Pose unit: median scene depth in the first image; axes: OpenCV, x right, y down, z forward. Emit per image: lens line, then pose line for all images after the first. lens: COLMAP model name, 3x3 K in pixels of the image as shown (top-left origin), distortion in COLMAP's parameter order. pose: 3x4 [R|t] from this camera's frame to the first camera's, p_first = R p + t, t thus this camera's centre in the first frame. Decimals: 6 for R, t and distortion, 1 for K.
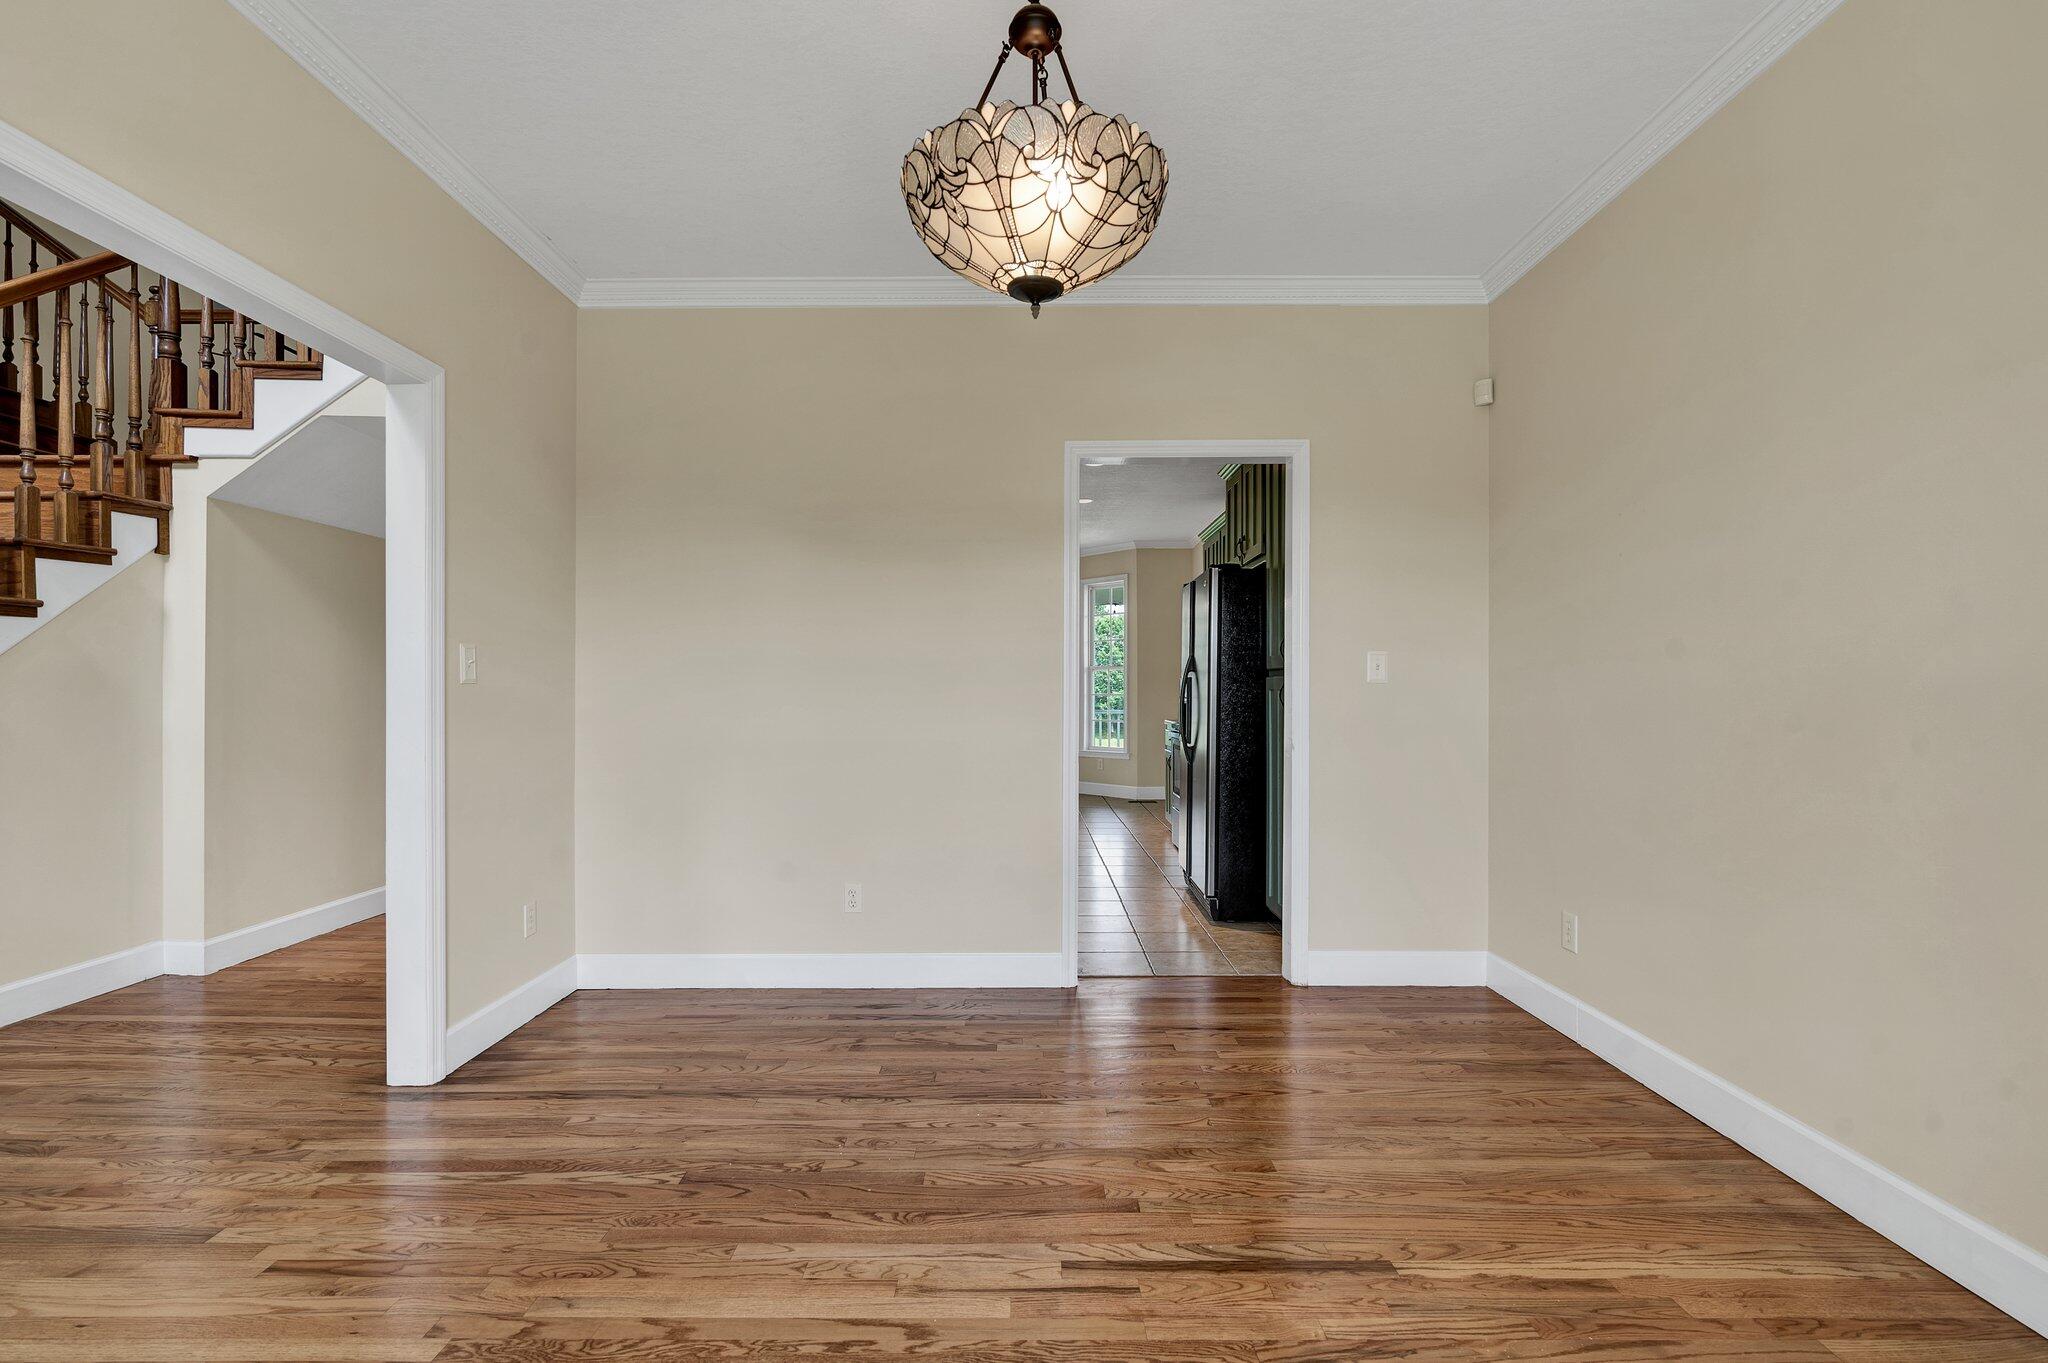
lens RADIAL K [[923.9, 0, 1023.9], [0, 923.9, 695.3], [0, 0, 1]] dist [0.000020, -0.000169]
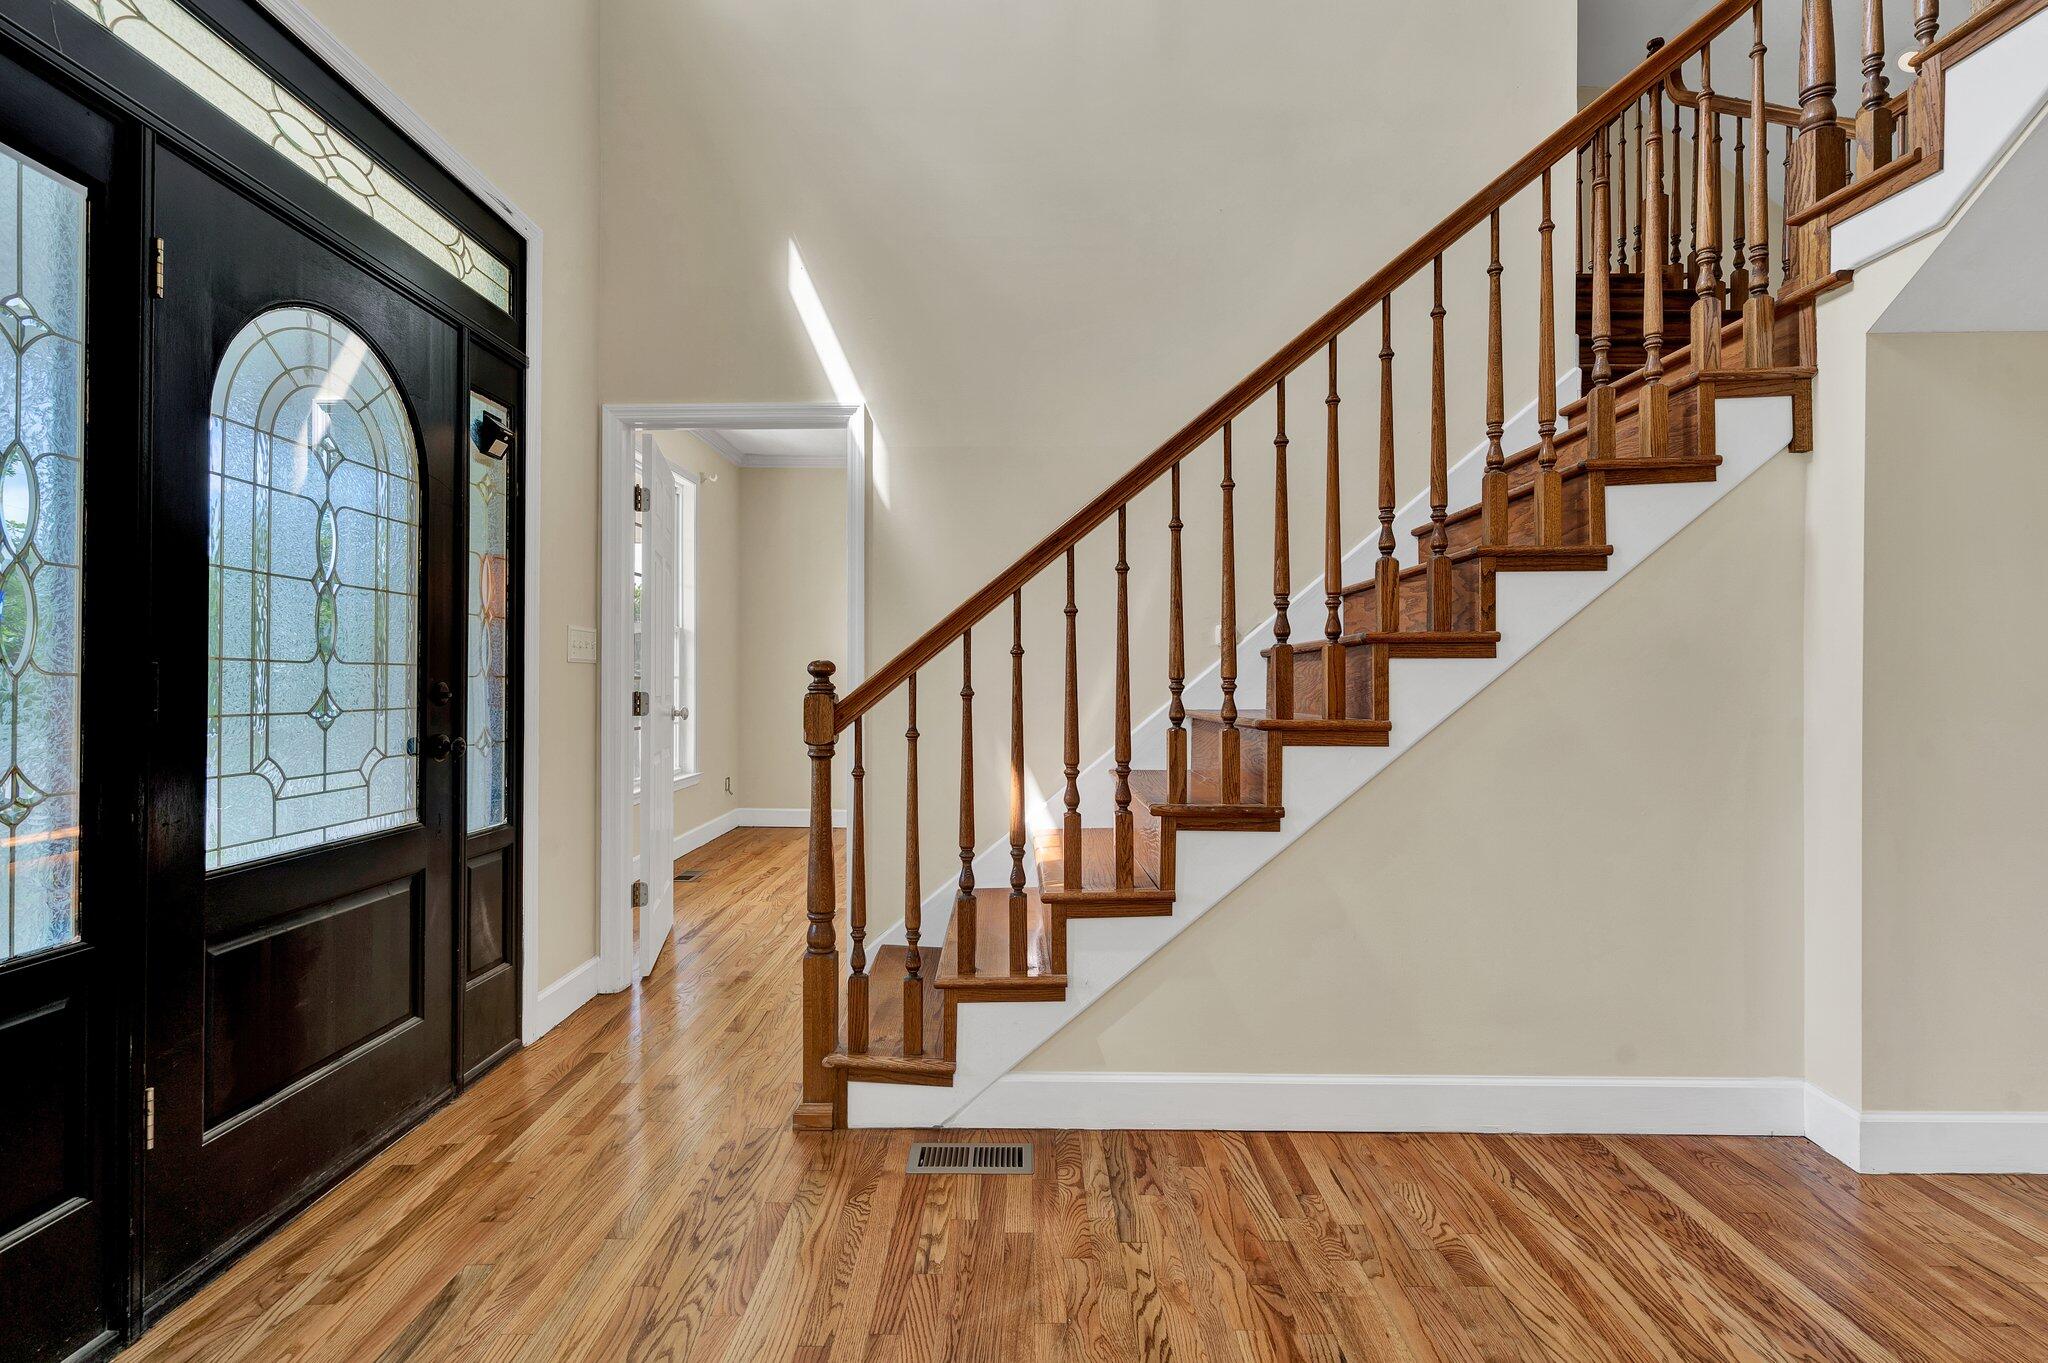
lens RADIAL K [[962.4, 0, 1020.3], [0, 962.4, 674.1], [0, 0, 1]] dist [0.002686, -0.000550]
pose [[-0.016479, -0.002681, -0.999861, -0.288744], [-0.000088, 0.999996, -0.002680, -0.002585], [0.999864, 0.000044, -0.016479, 0.500183]]
